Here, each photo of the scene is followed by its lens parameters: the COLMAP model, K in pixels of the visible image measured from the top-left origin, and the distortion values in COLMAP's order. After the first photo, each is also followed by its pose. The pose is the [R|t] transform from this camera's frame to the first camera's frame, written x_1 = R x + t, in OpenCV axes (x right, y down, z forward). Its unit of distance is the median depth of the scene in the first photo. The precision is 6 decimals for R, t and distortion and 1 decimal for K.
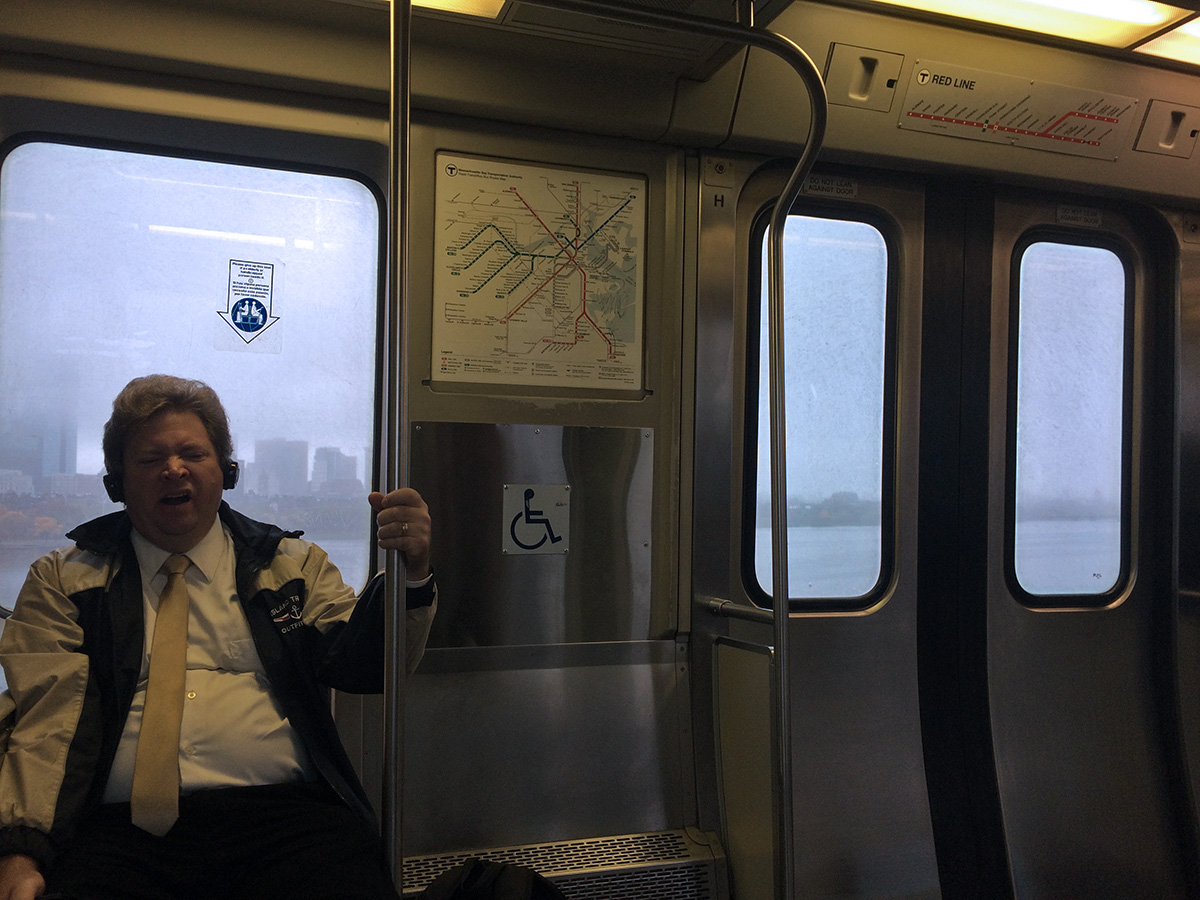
lens RADIAL K [[1087.7, 0, 600.6], [0, 1087.7, 445.5], [0, 0, 1]] dist [-0.009798, 0.000000]
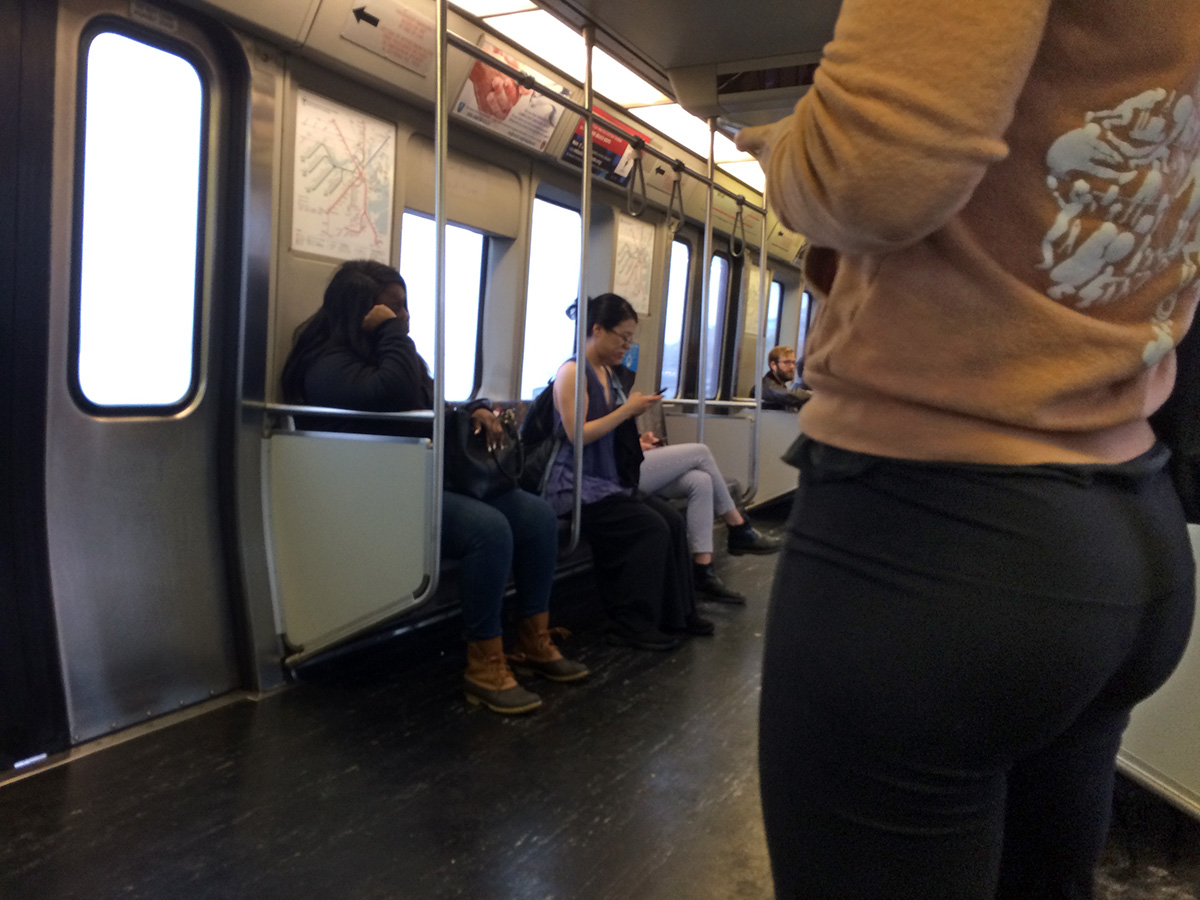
lens RADIAL K [[1087.7, 0, 598.7], [0, 1087.7, 451.7], [0, 0, 1]] dist [-0.009798, 0.000000]
pose [[0.684109, -0.022819, 0.729023, -0.909777], [-0.108418, 0.985225, 0.132577, -0.028530], [-0.721277, -0.169736, 0.671527, -0.314940]]
